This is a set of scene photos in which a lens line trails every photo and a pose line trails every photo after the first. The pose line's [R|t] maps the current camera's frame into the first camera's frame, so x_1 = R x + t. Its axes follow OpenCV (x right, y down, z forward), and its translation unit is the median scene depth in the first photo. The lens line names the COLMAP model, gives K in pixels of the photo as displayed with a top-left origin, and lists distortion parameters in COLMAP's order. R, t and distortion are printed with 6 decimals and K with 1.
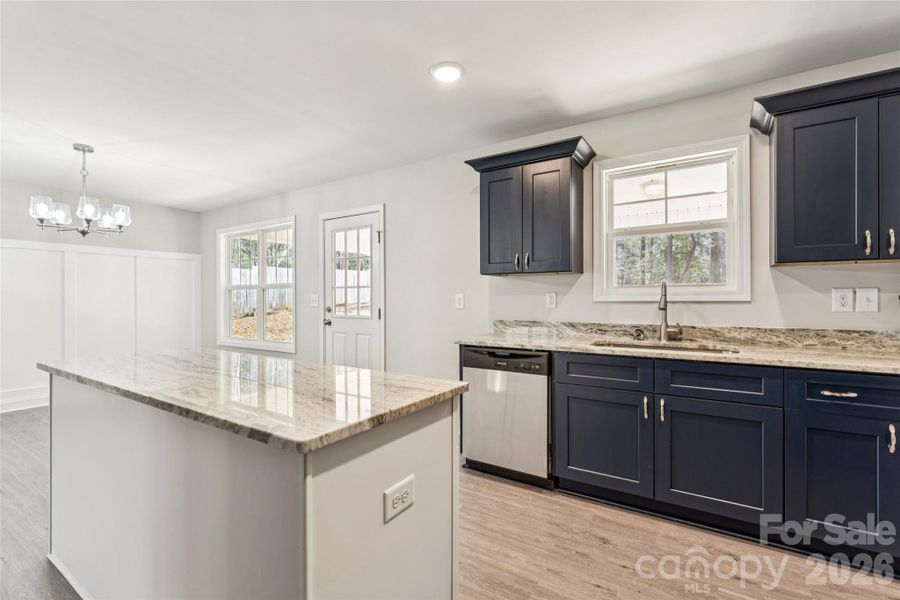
lens RADIAL K [[414.5, 0, 454.5], [0, 414.5, 301.5], [0, 0, 1]] dist [-0.002090, -0.000037]
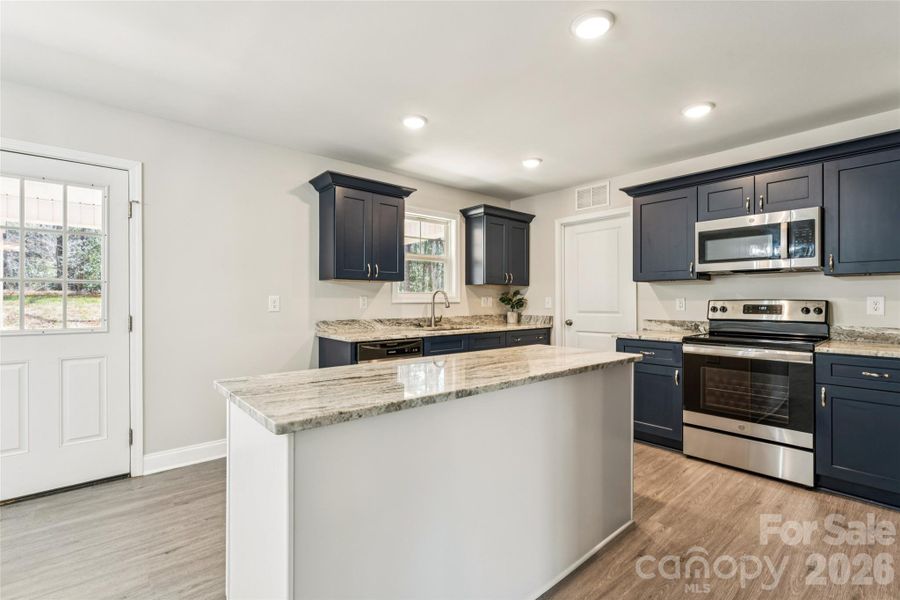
lens RADIAL K [[414.5, 0, 454.5], [0, 414.5, 301.5], [0, 0, 1]] dist [-0.002090, -0.000037]
pose [[0.264130, 0.004945, 0.964474, -1.015899], [0.014965, 0.999845, -0.009224, 0.011849], [-0.964371, 0.016870, 0.264015, 0.466933]]
